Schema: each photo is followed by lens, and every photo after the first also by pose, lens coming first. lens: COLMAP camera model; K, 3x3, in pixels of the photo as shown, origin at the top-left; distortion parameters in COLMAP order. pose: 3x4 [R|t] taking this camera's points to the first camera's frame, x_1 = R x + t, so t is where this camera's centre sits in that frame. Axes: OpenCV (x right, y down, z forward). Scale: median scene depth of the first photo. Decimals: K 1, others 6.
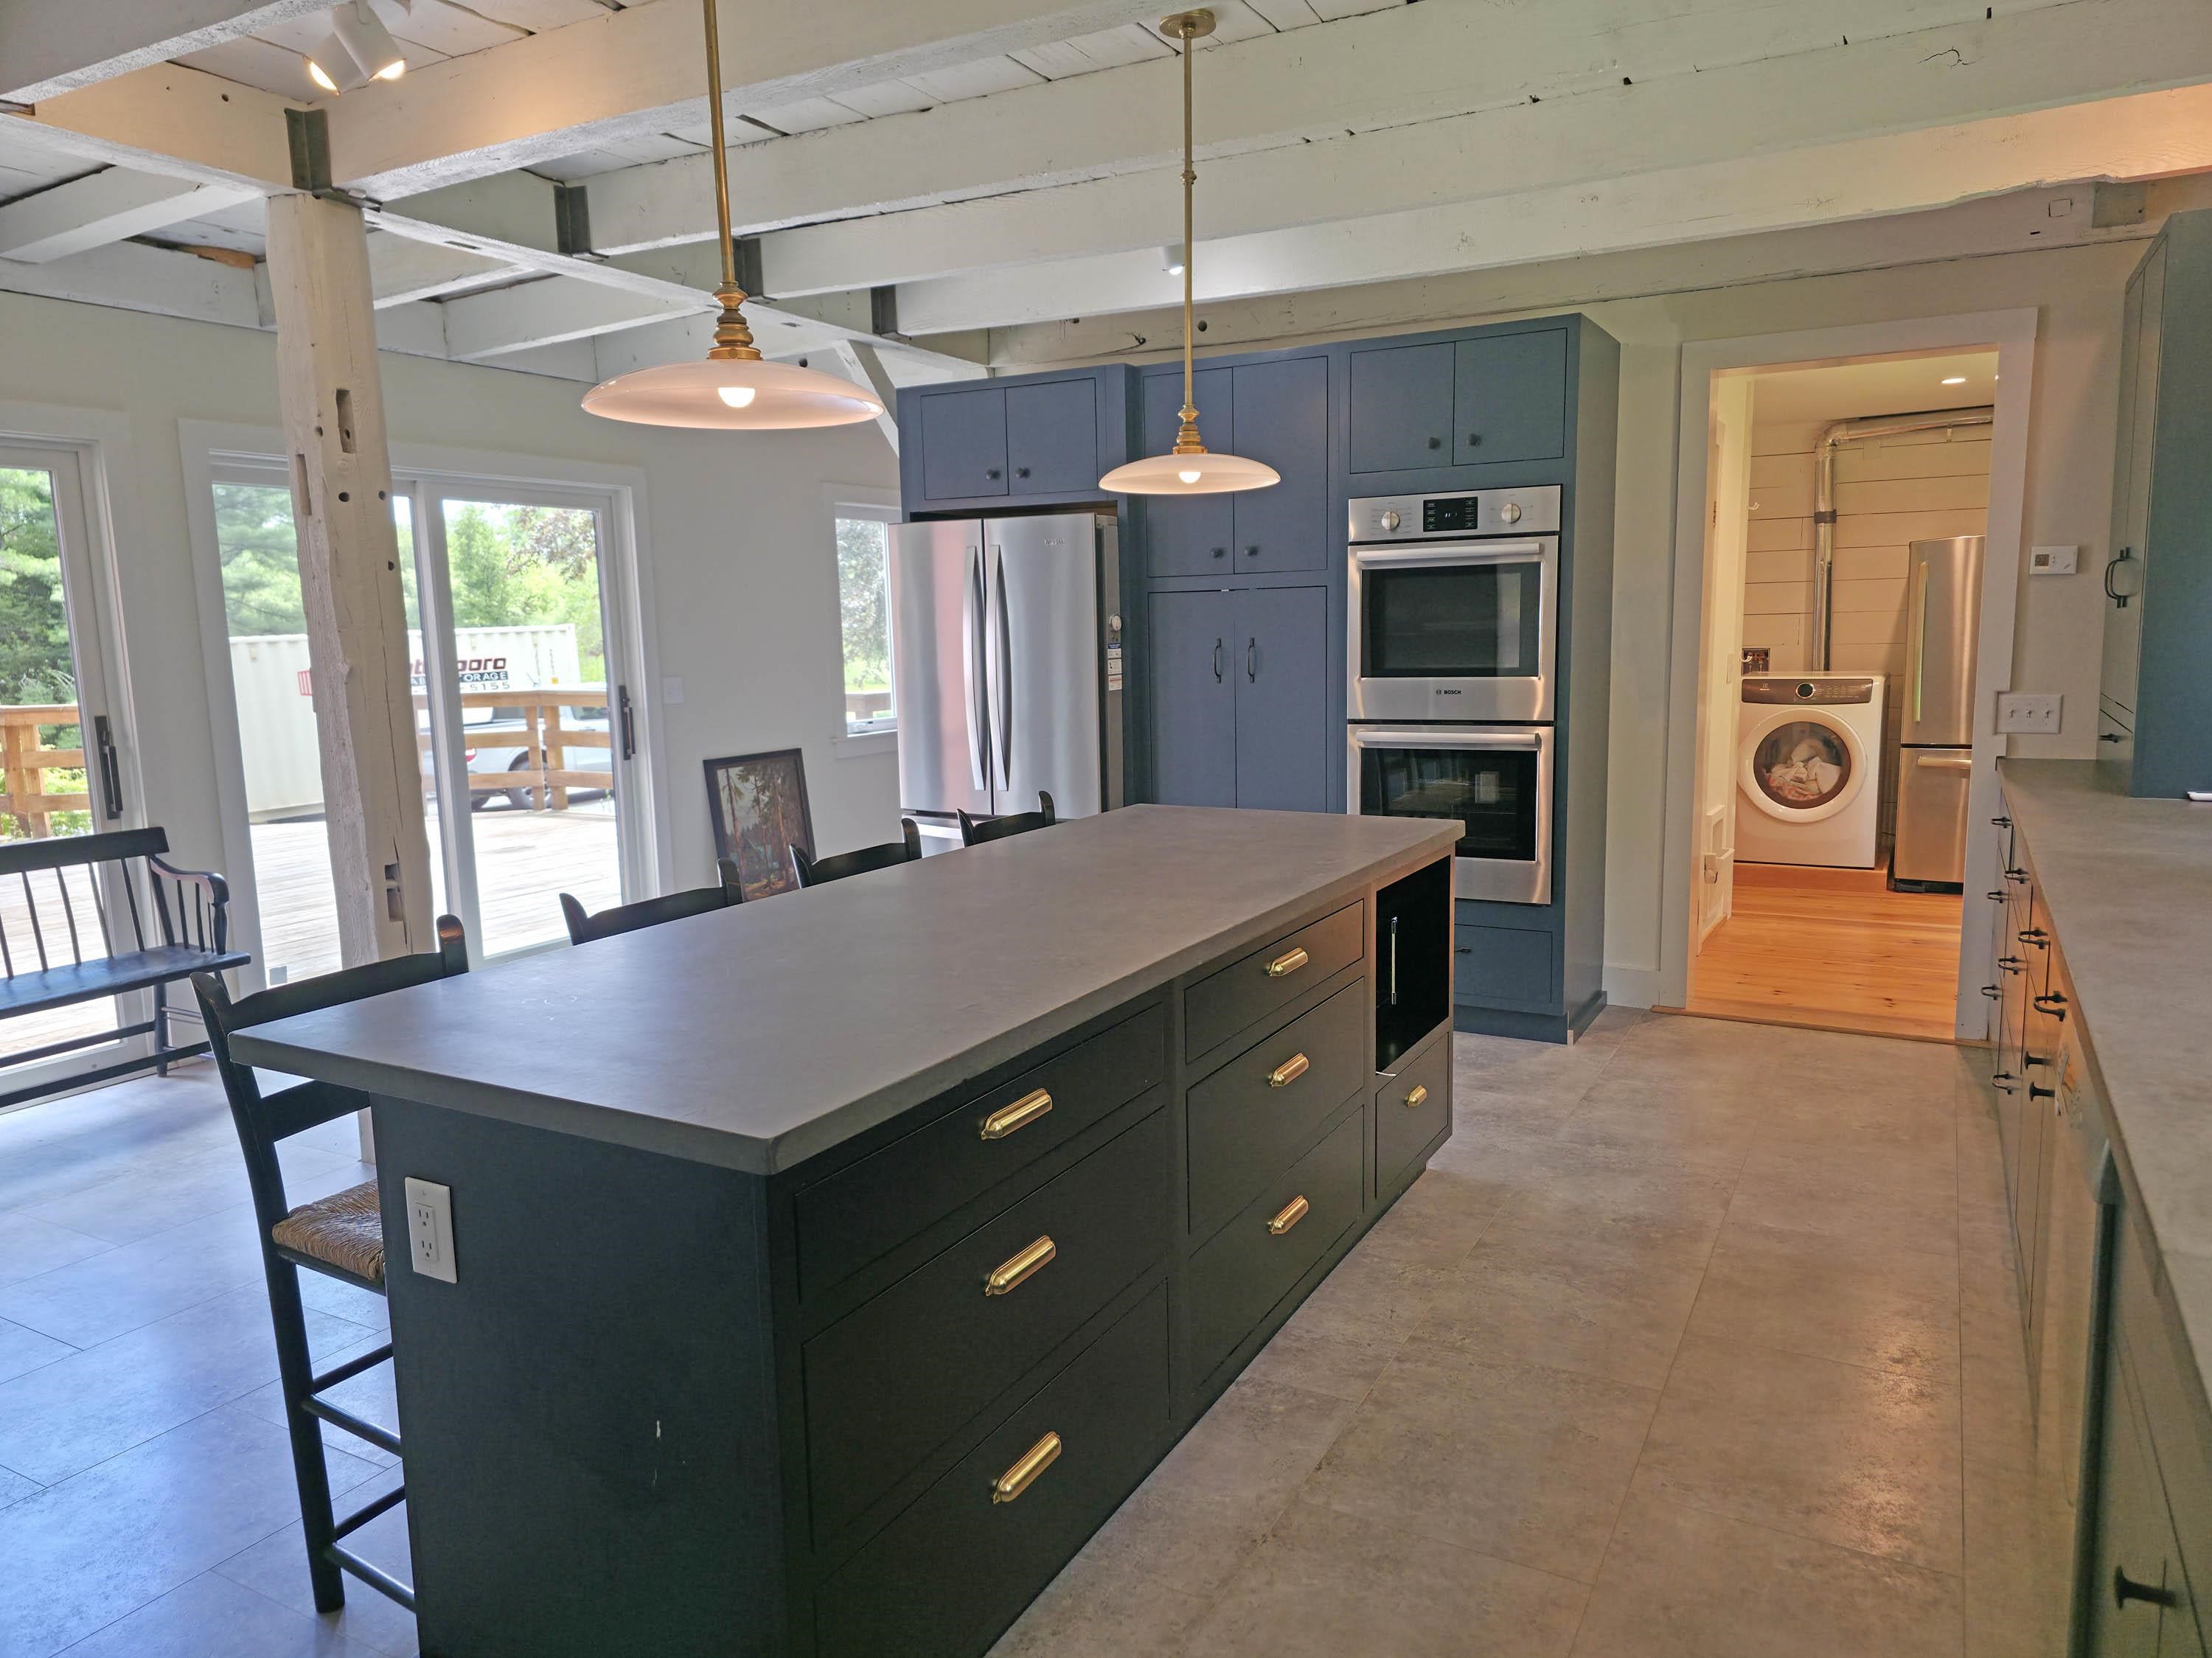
lens RADIAL K [[1481.2, 0, 1106.0], [0, 1481.2, 829.0], [0, 0, 1]] dist [0.087865, -0.084855]
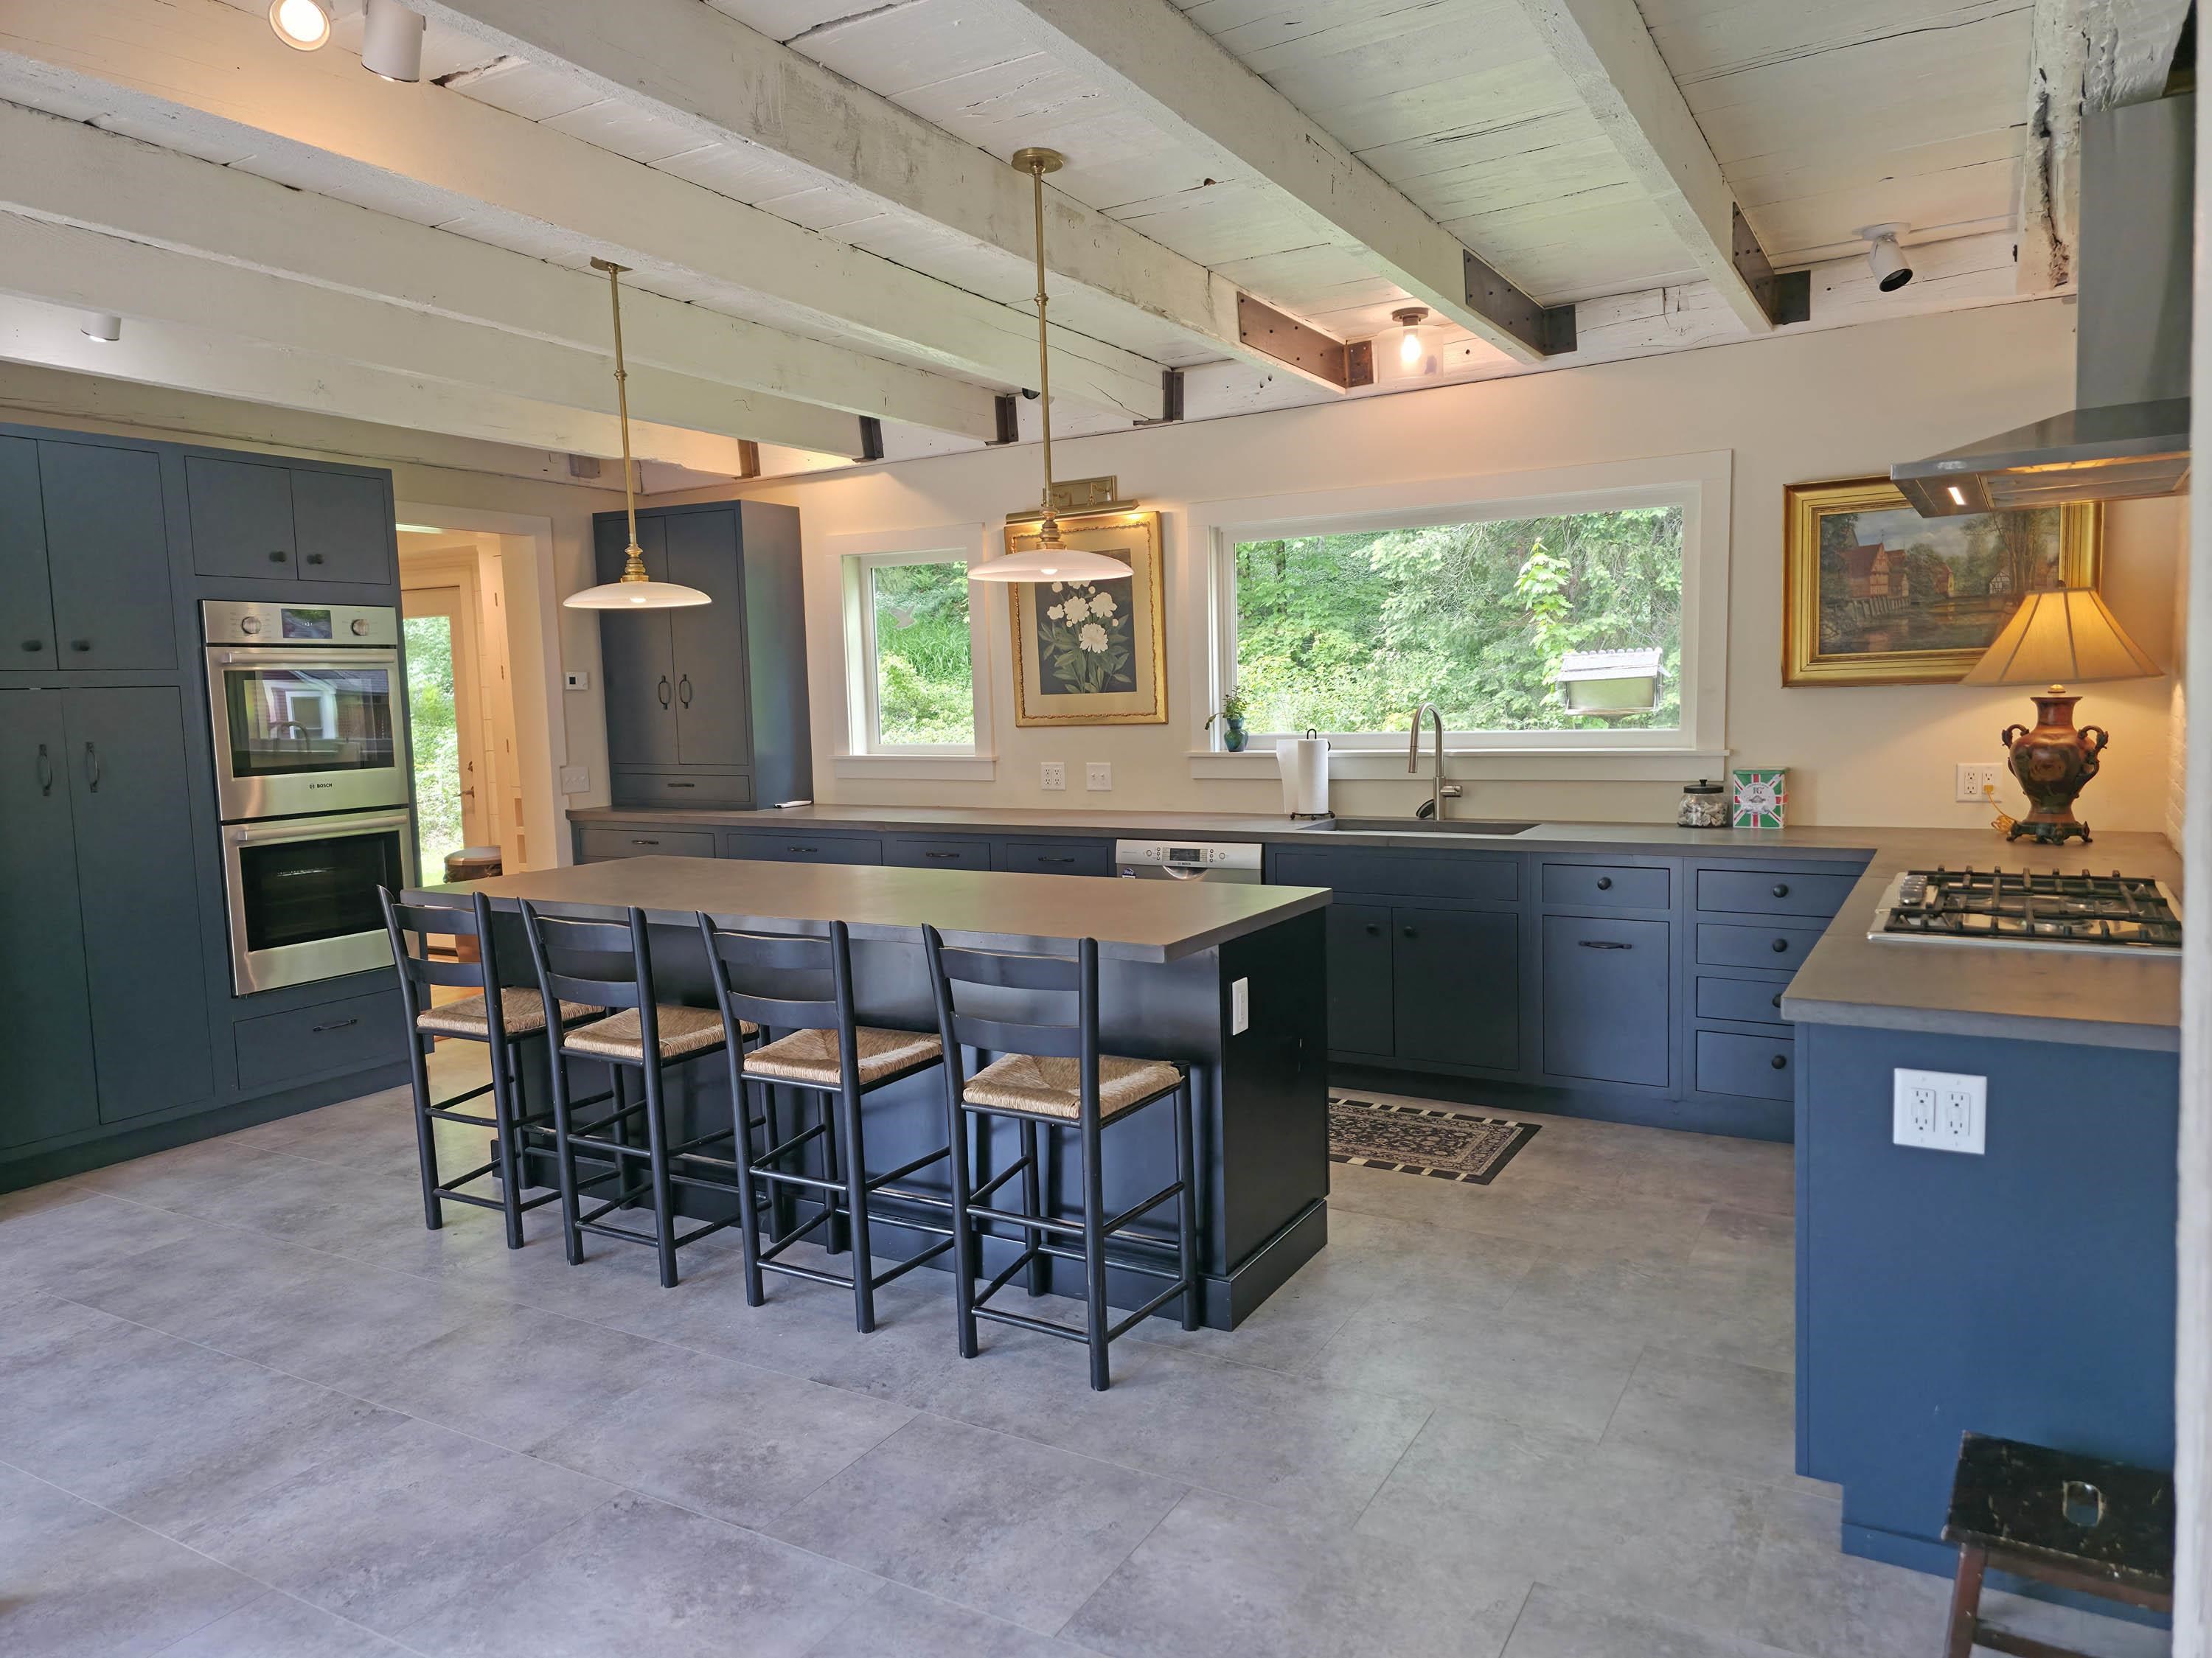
lens RADIAL K [[1481.2, 0, 1106.0], [0, 1481.2, 829.0], [0, 0, 1]] dist [0.087865, -0.084855]
pose [[0.014002, -0.070339, 0.997425, -0.977010], [0.171863, 0.982847, 0.066898, -0.038300], [-0.985021, 0.170484, 0.025850, 0.454937]]
